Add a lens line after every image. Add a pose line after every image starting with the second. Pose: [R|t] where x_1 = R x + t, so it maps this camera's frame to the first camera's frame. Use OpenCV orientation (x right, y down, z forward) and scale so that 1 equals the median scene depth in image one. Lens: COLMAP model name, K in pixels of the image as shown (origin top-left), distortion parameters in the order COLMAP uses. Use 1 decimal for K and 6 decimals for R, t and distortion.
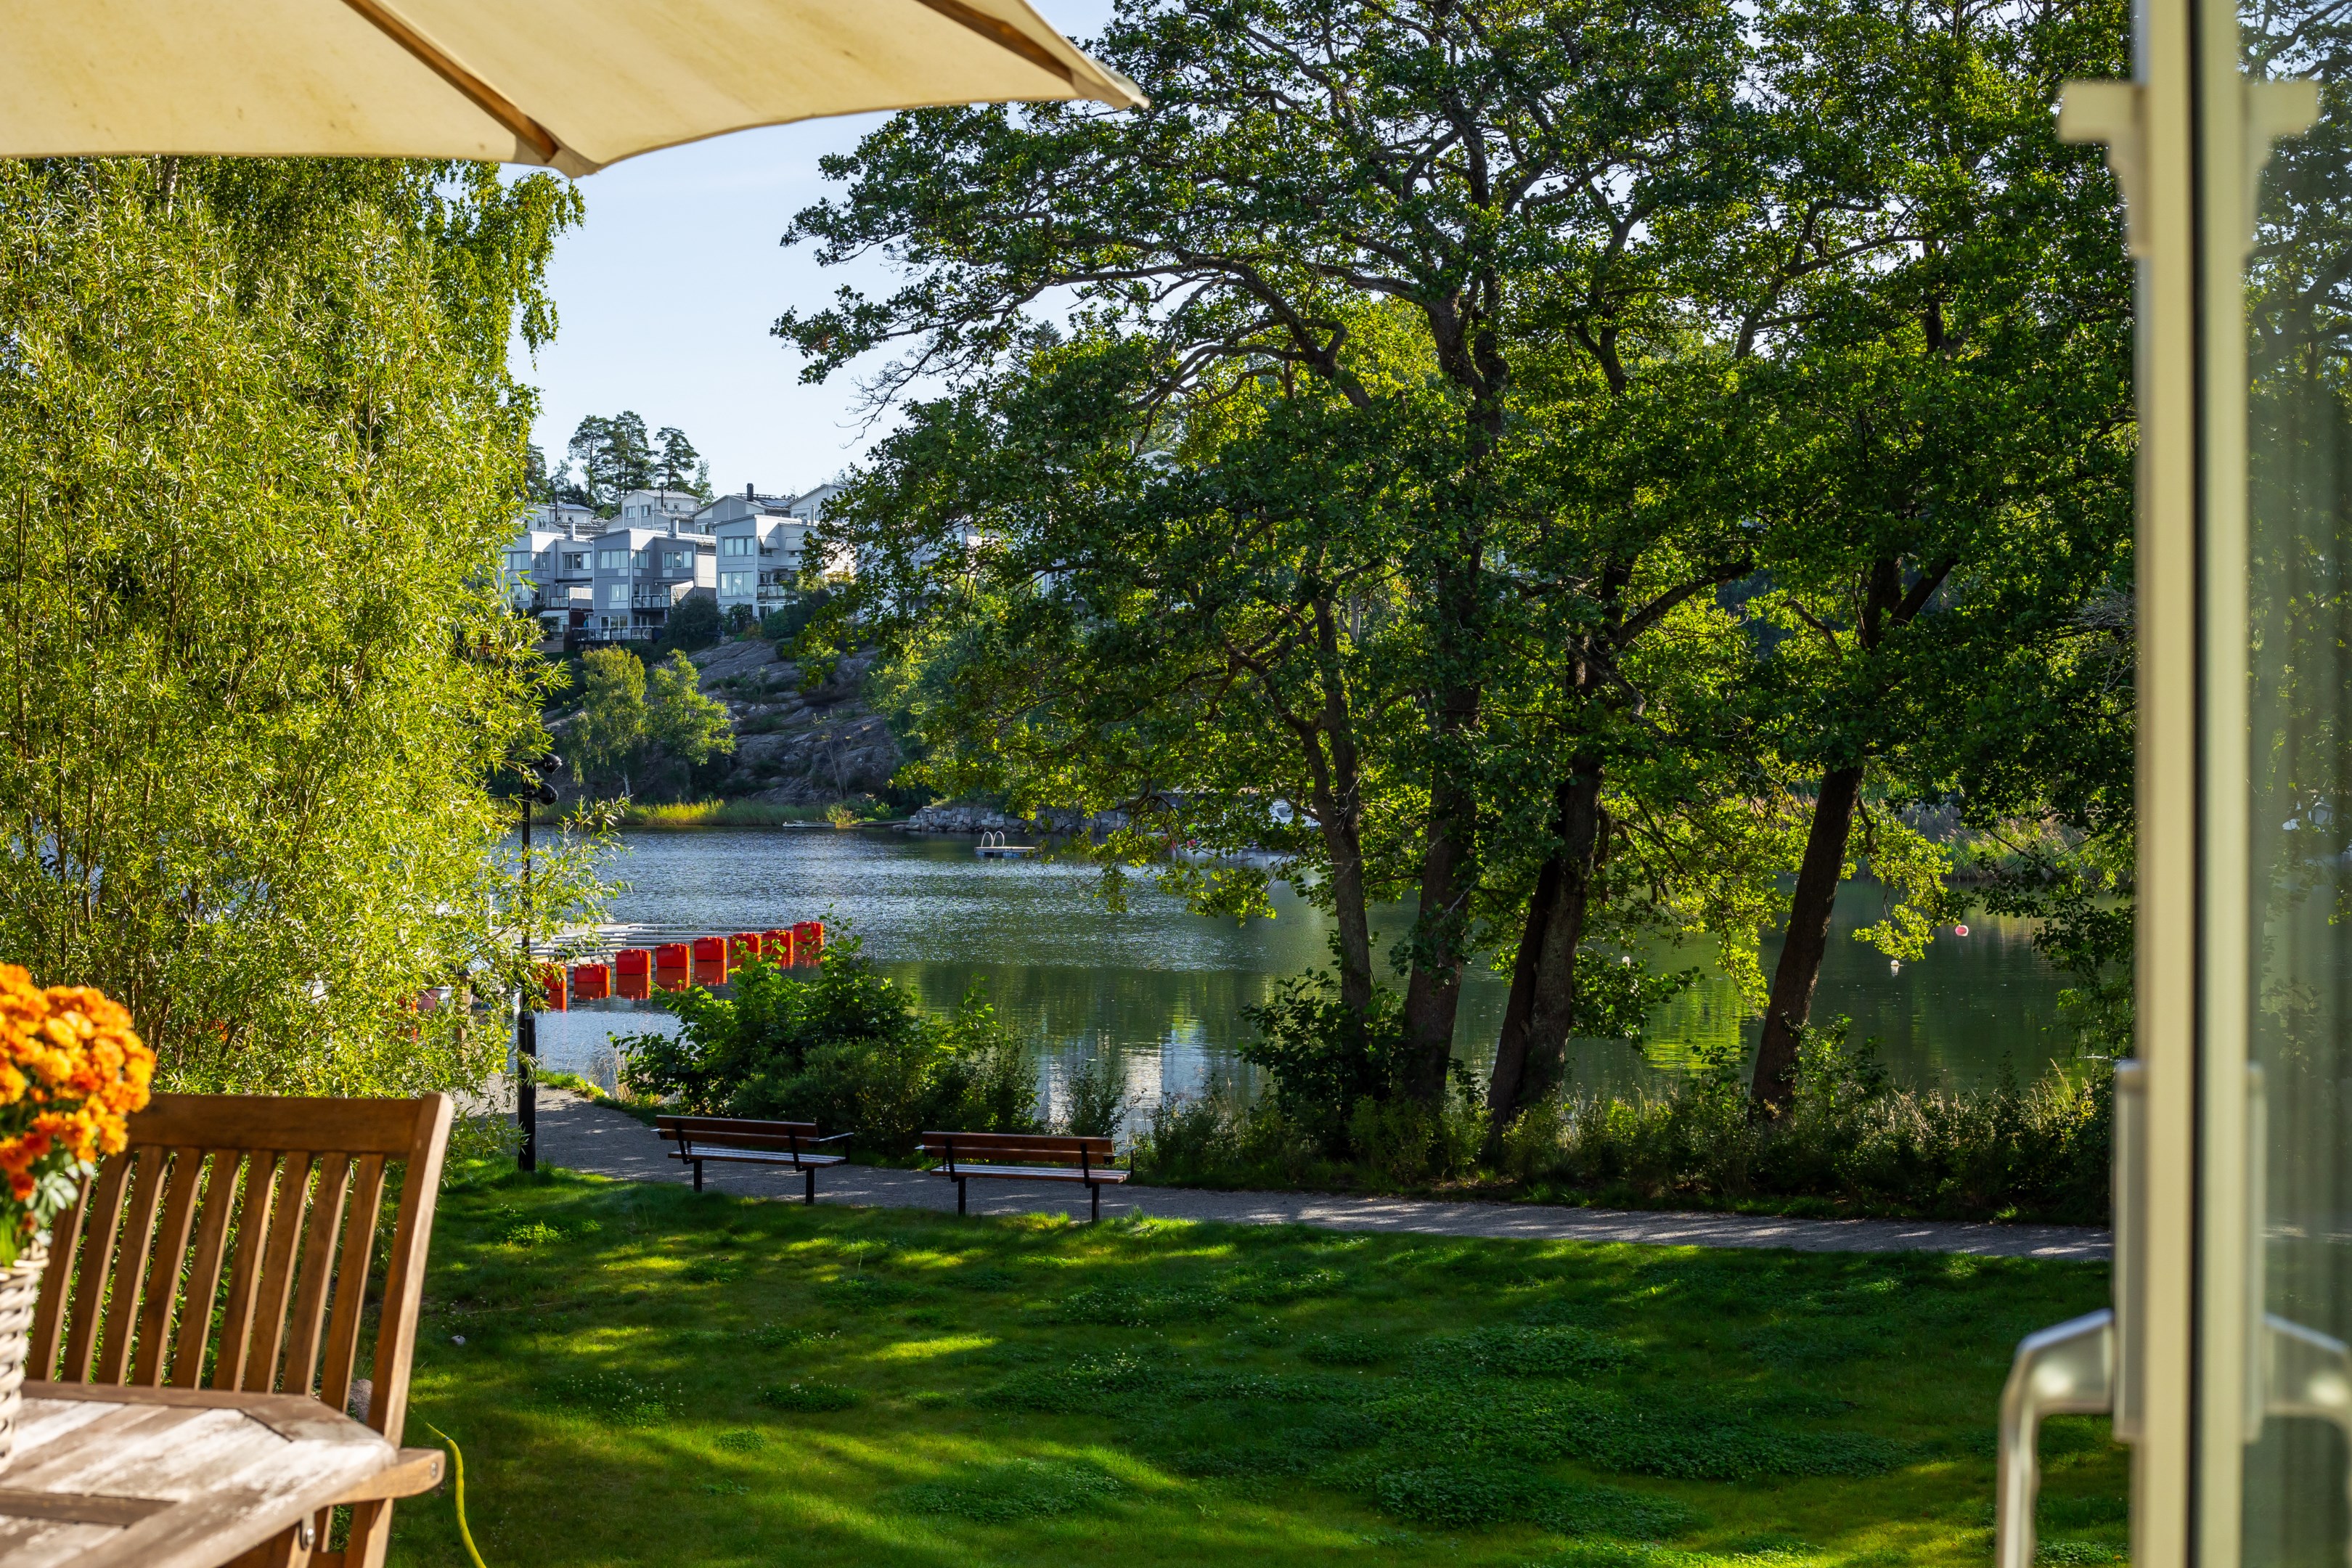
lens RADIAL K [[3414.4, 0, 1176.1], [0, 3414.4, 789.0], [0, 0, 1]] dist [-0.073481, 0.000000]
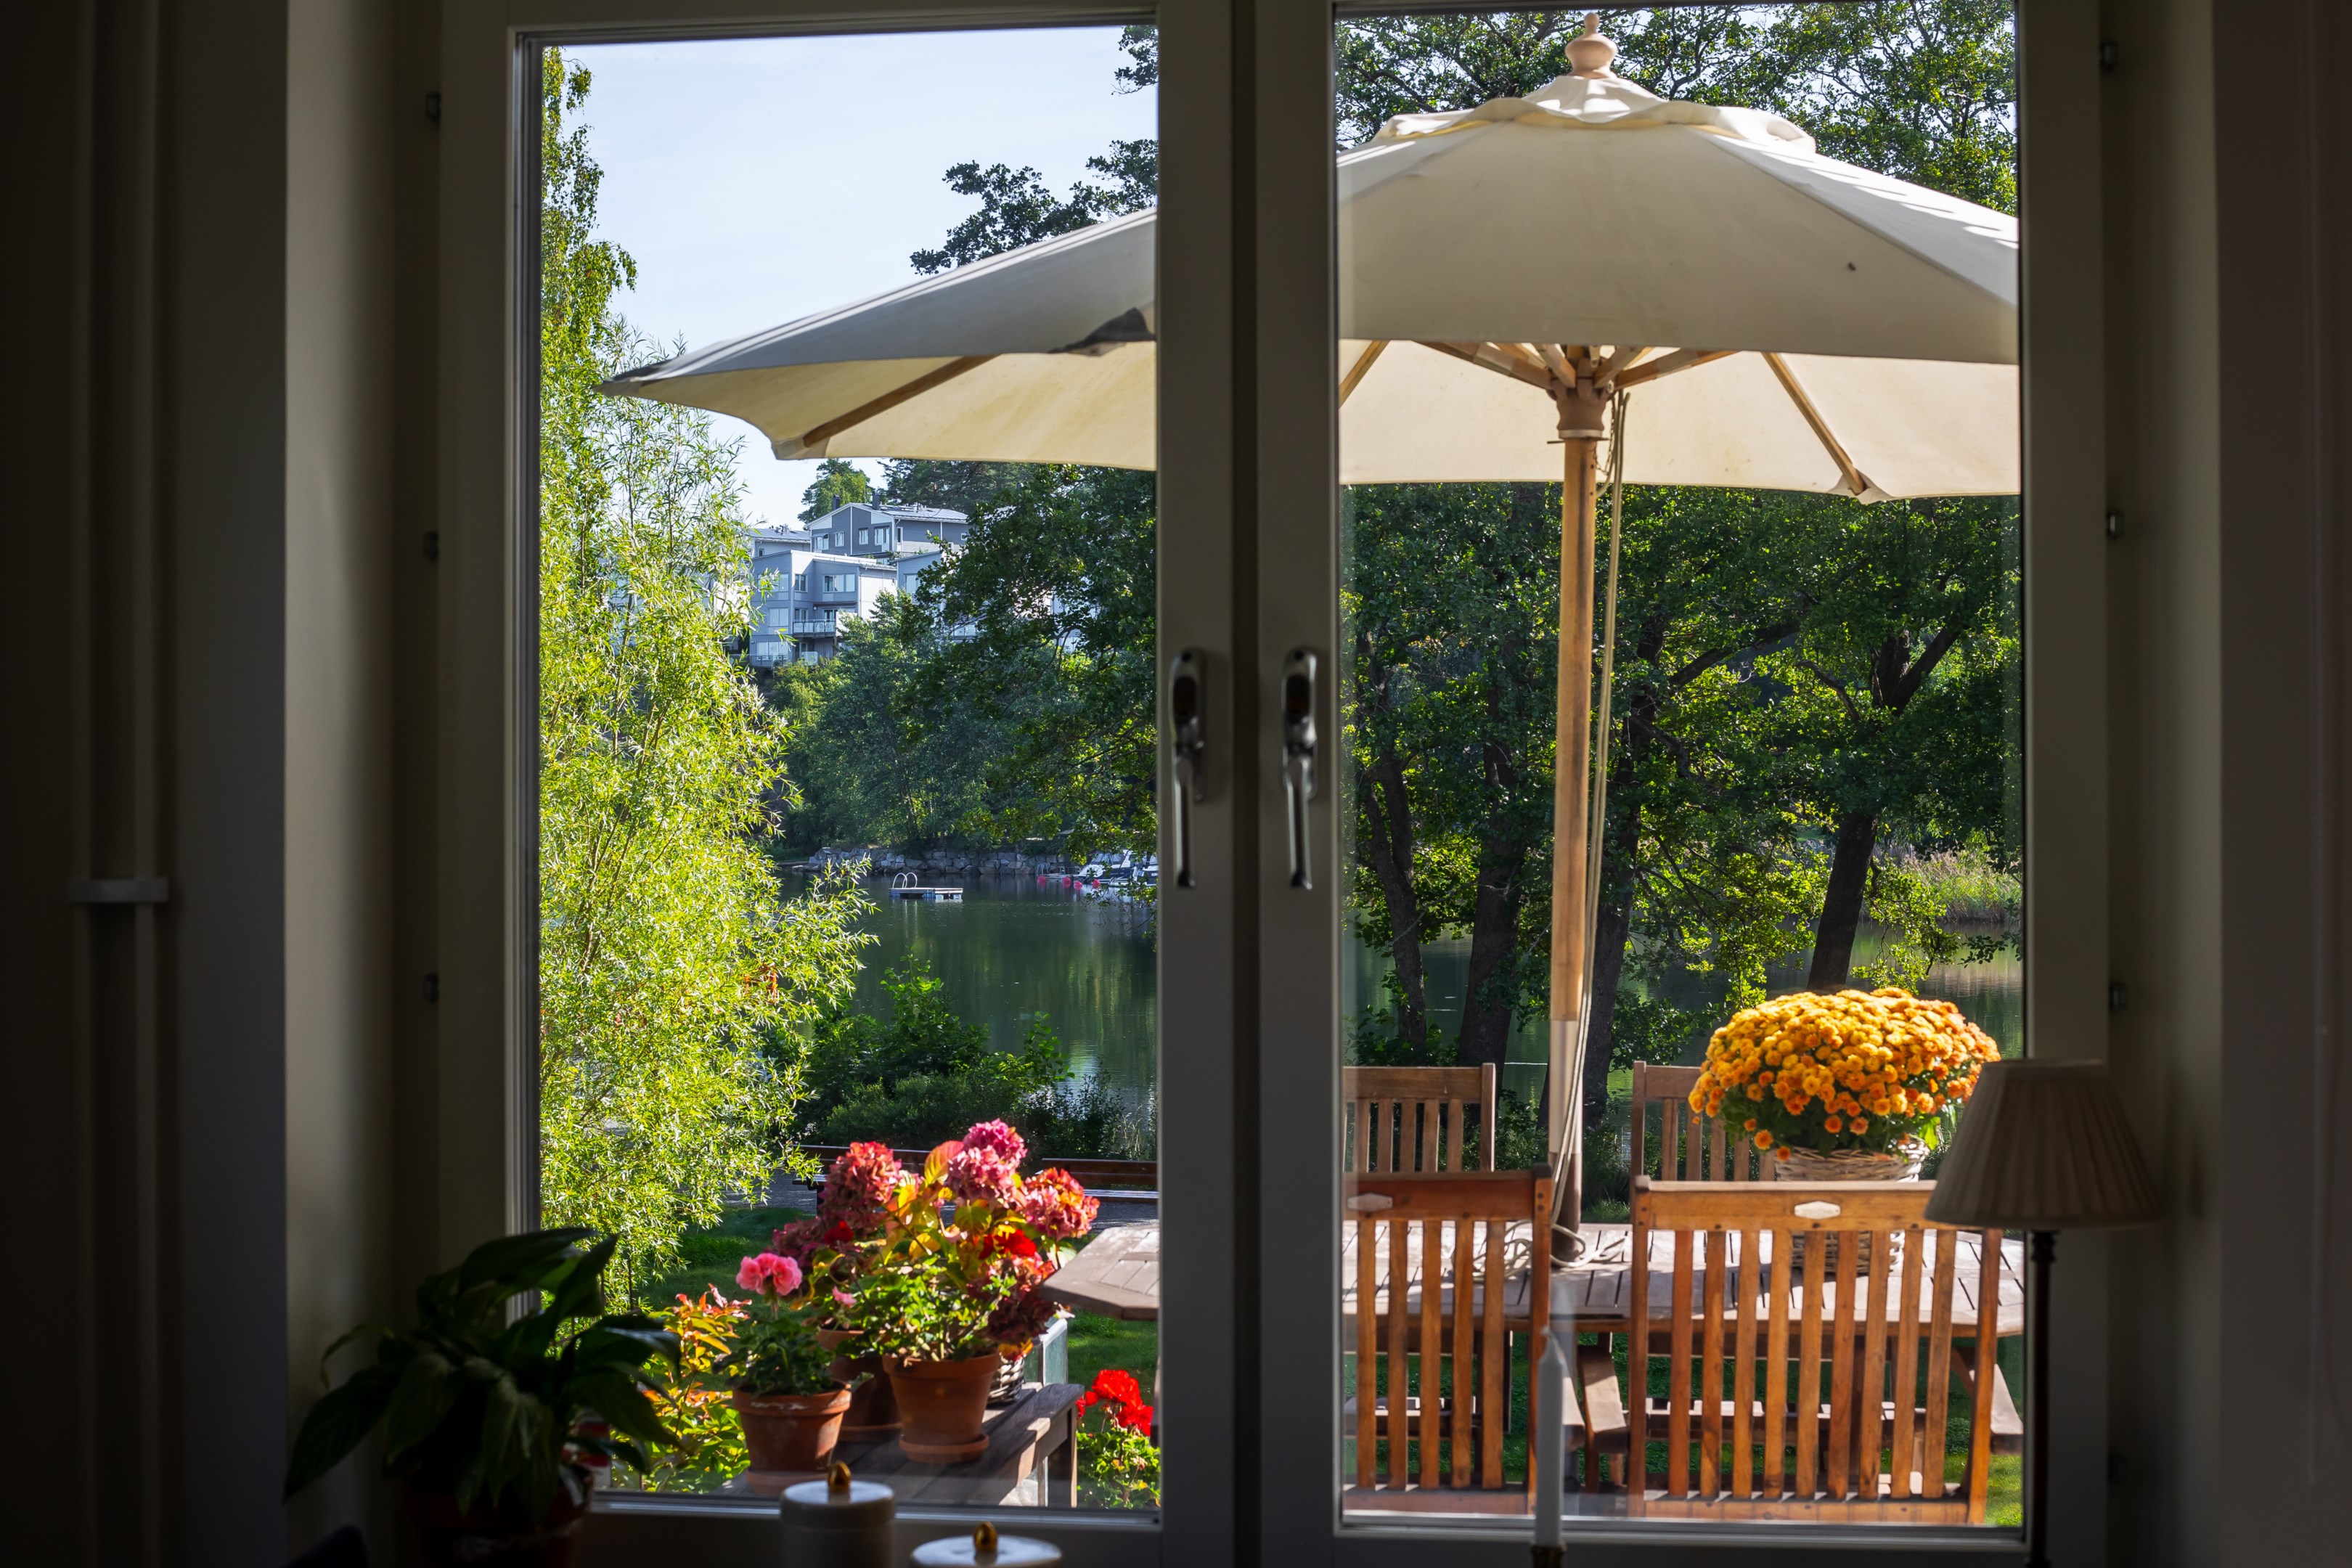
lens RADIAL K [[3414.4, 0, 1160.3], [0, 3414.4, 766.2], [0, 0, 1]] dist [-0.073481, 0.000000]
pose [[0.999373, -0.001592, 0.035380, -0.060954], [0.002235, 0.999833, -0.018154, -0.002979], [-0.035345, 0.018222, 0.999209, -0.065179]]
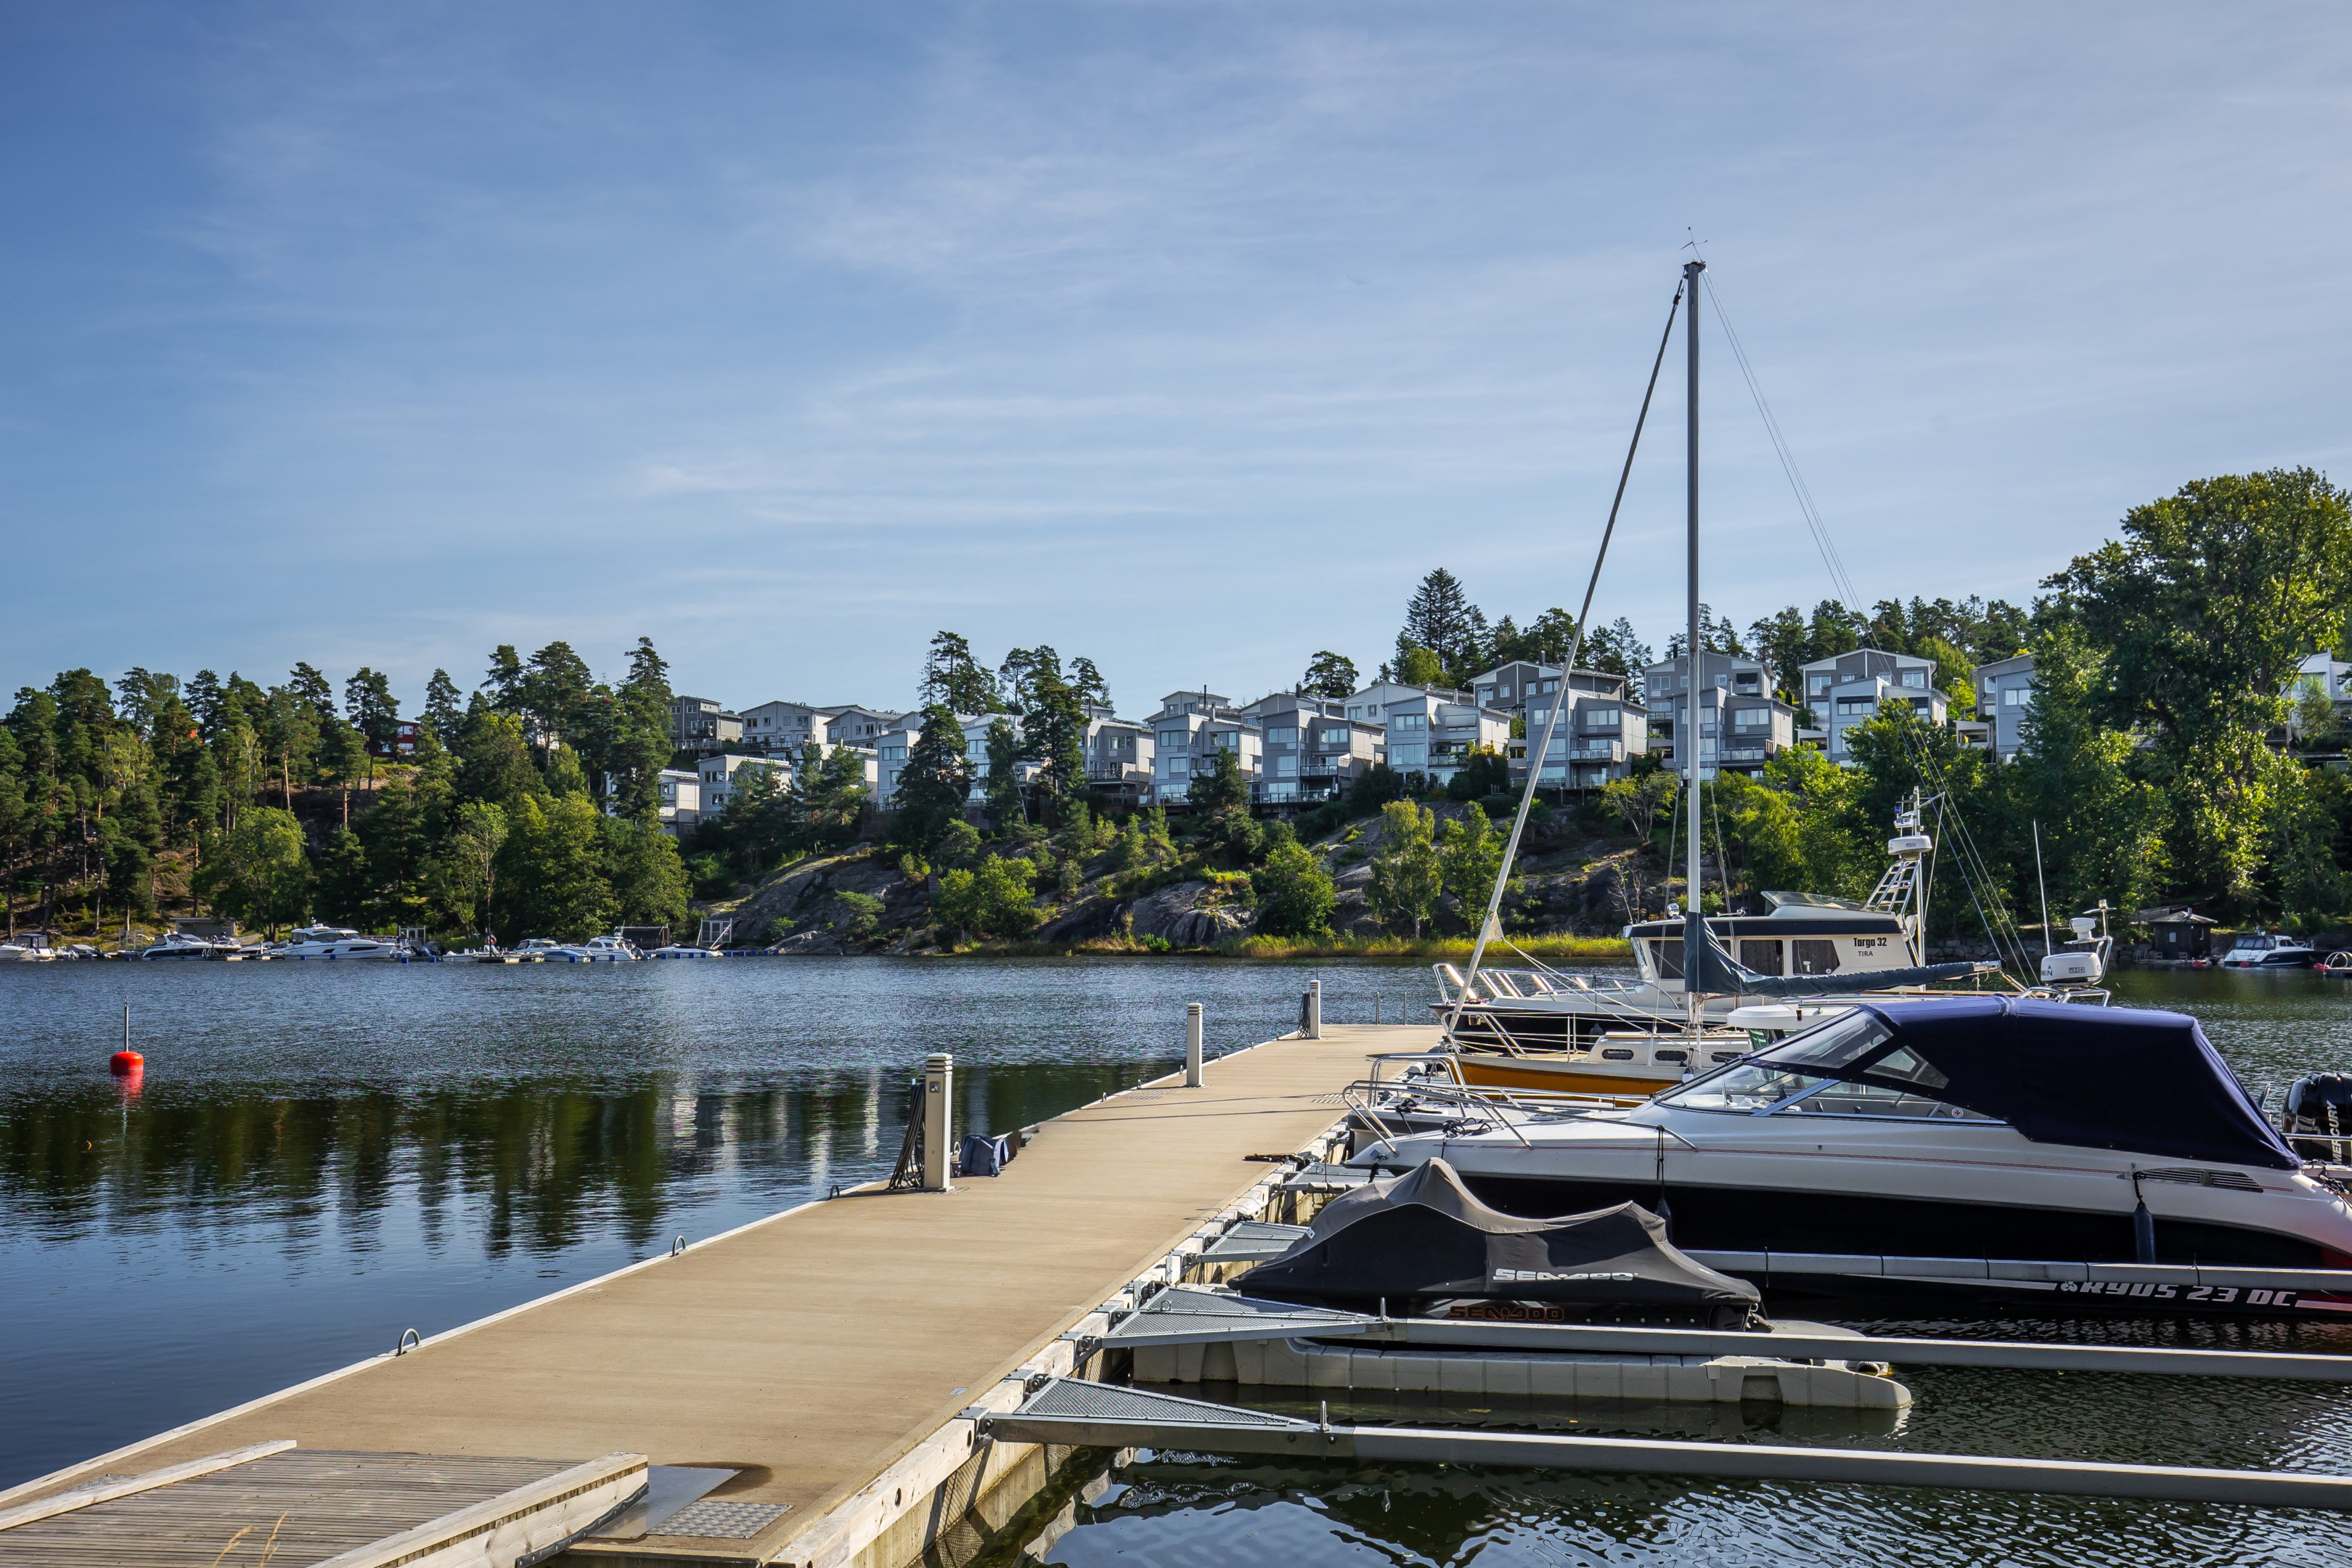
lens RADIAL K [[2241.4, 0, 1190.0], [0, 2241.4, 783.8], [0, 0, 1]] dist [0.038353, 0.000000]
pose [[0.997881, 0.002562, 0.065014, -1.949884], [0.002137, 0.997395, -0.072096, 0.044031], [-0.065029, 0.072082, 0.995277, 1.781664]]
